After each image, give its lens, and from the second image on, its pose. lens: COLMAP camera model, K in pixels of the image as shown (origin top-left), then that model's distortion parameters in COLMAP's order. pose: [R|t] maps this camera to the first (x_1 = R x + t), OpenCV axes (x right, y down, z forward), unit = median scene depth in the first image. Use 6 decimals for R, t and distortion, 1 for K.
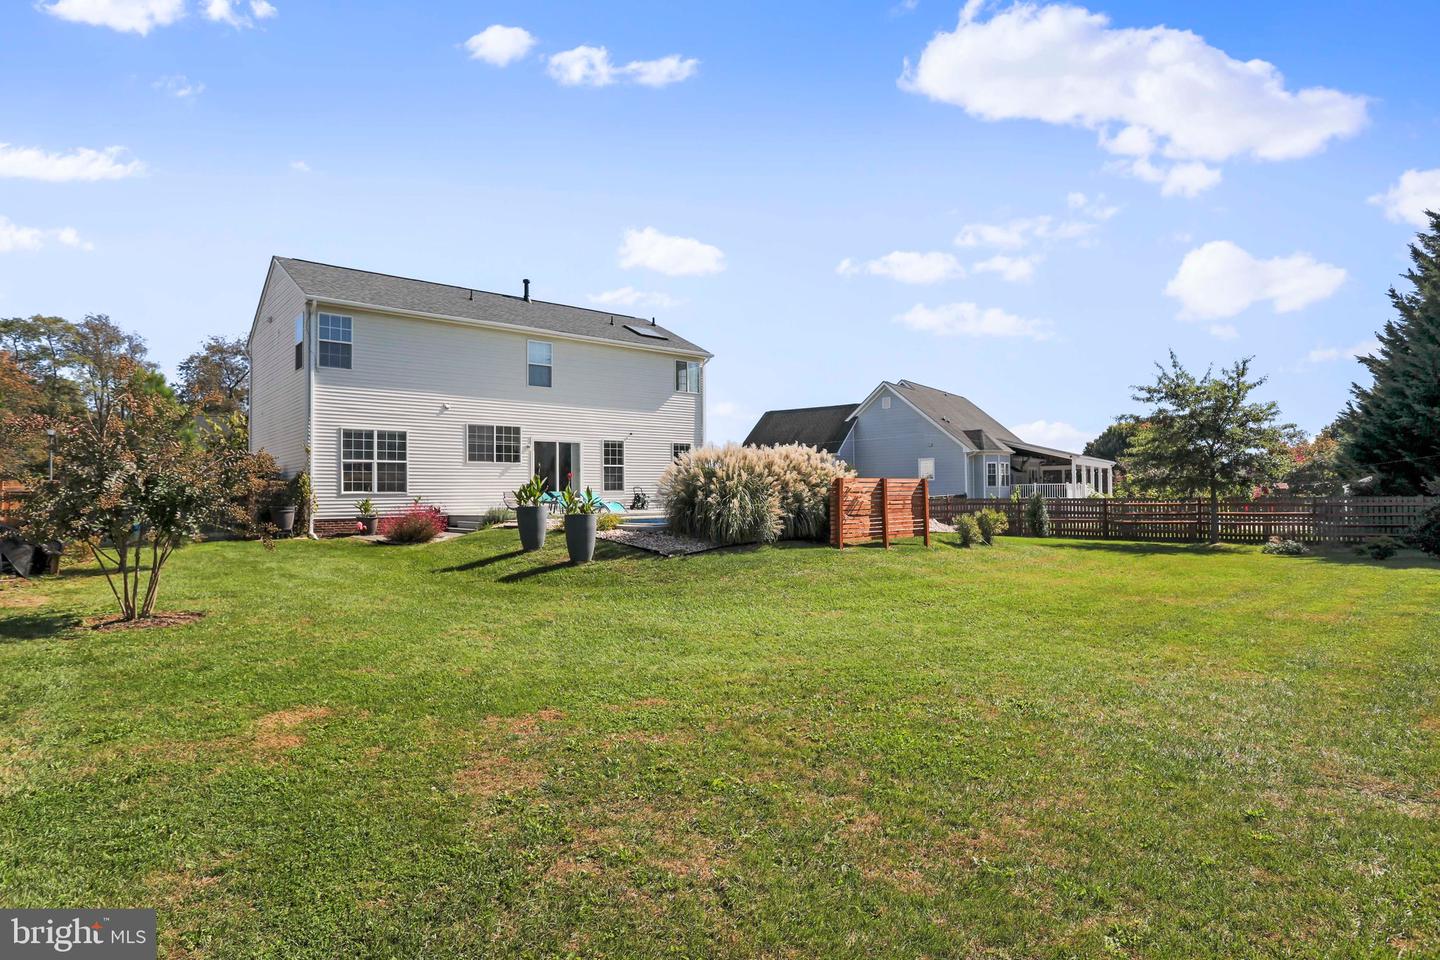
lens RADIAL K [[761.6, 0, 720.0], [0, 761.6, 480.0], [0, 0, 1]] dist [-0.033798, 0.000312]
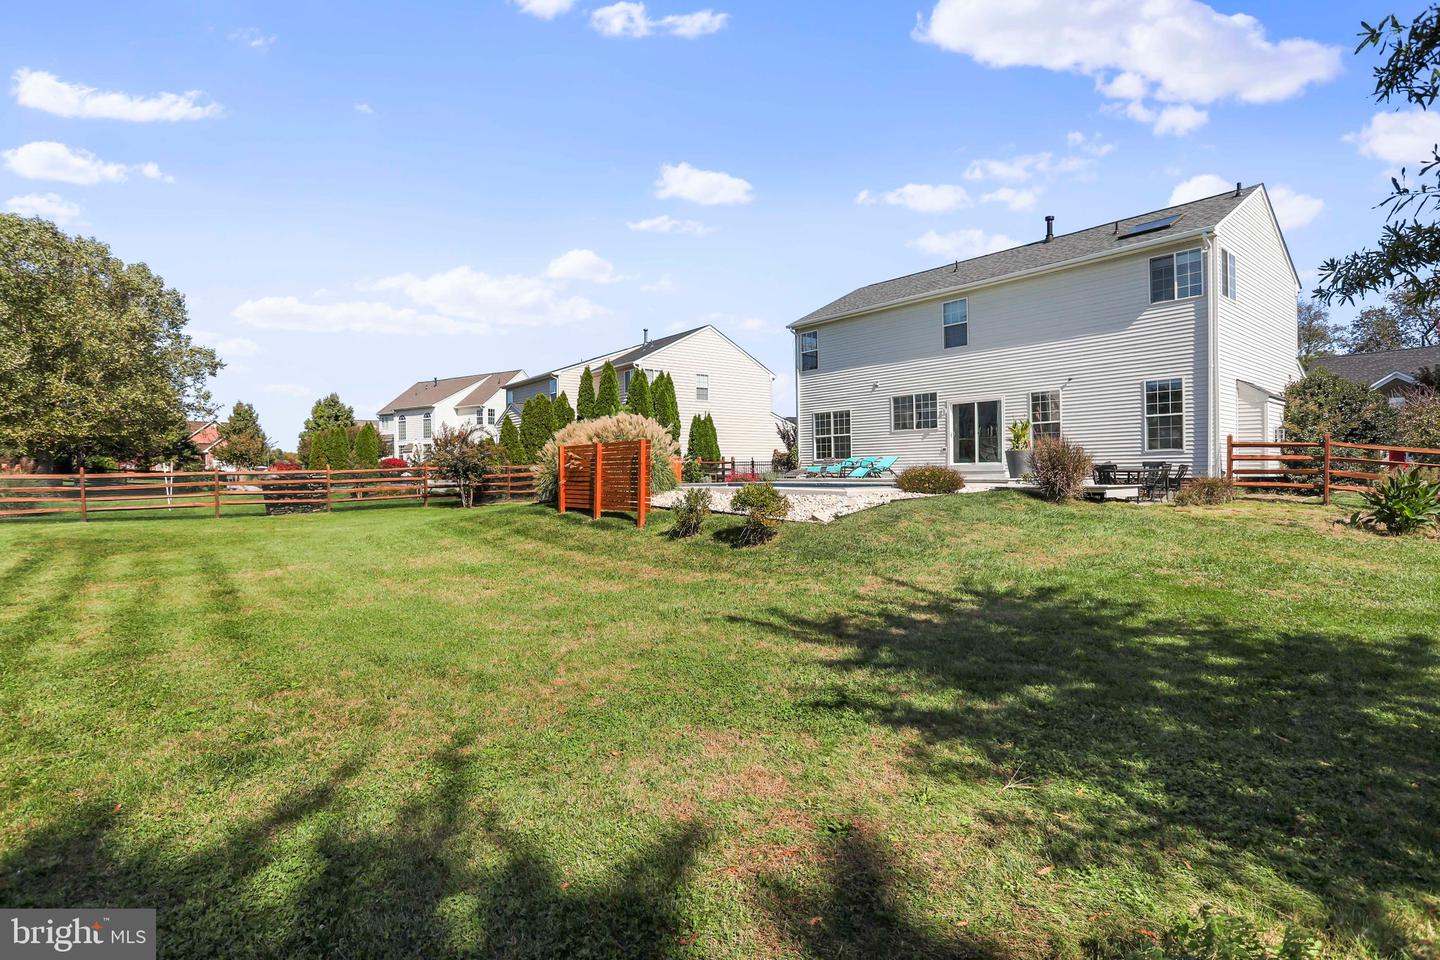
lens RADIAL K [[702.1, 0, 721.0], [0, 702.1, 480.9], [0, 0, 1]] dist [-0.077192, 0.035203]
pose [[-0.047417, 0.021904, -0.998635, 0.682525], [0.028453, 0.999383, 0.020569, 0.020698], [0.998470, -0.027439, -0.048011, 0.766897]]
